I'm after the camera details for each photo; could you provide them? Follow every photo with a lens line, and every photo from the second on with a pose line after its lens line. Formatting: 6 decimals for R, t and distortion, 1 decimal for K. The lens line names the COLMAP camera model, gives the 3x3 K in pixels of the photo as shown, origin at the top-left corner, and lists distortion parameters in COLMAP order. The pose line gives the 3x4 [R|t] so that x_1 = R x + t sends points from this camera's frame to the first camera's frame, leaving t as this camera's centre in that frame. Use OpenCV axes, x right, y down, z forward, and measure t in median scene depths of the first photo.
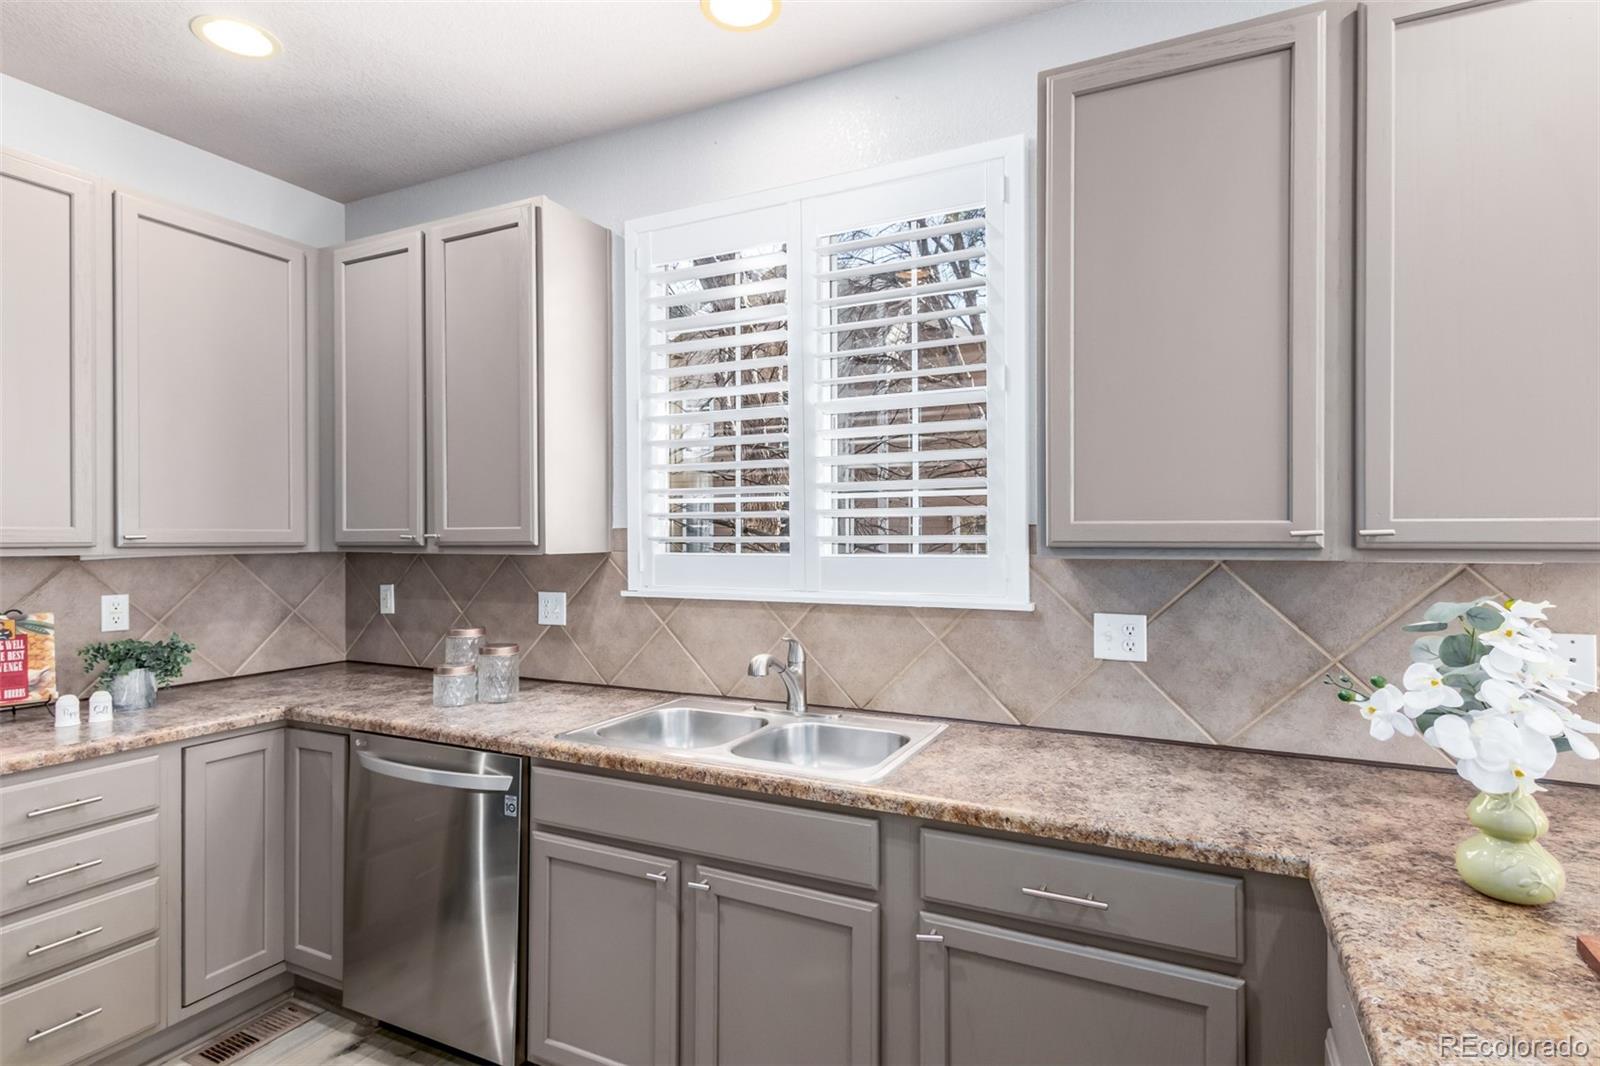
lens RADIAL K [[786.3, 0, 800.0], [0, 786.3, 533.0], [0, 0, 1]] dist [0.004713, 0.000468]
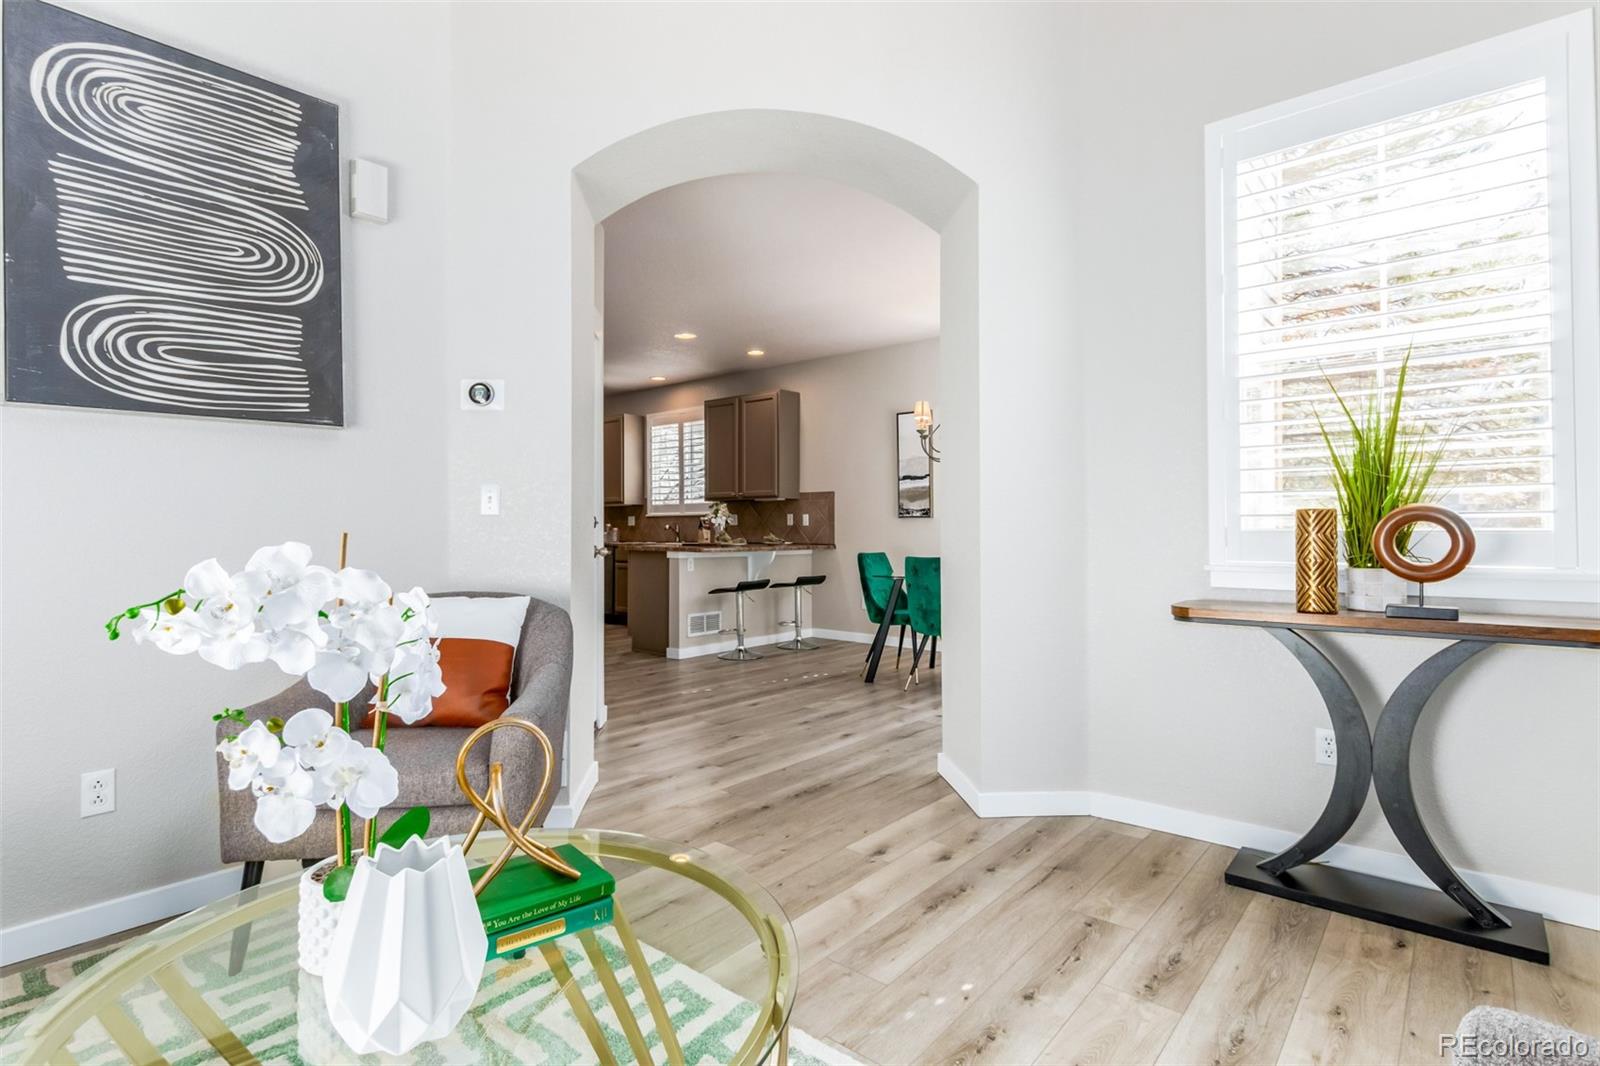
lens RADIAL K [[790.6, 0, 794.3], [0, 790.6, 525.3], [0, 0, 1]] dist [0.000524, 0.000272]
pose [[0.968962, -0.001319, -0.247207, 1.463609], [0.001521, 0.999999, 0.000625, 0.128754], [0.247206, -0.000981, 0.968963, -2.603615]]
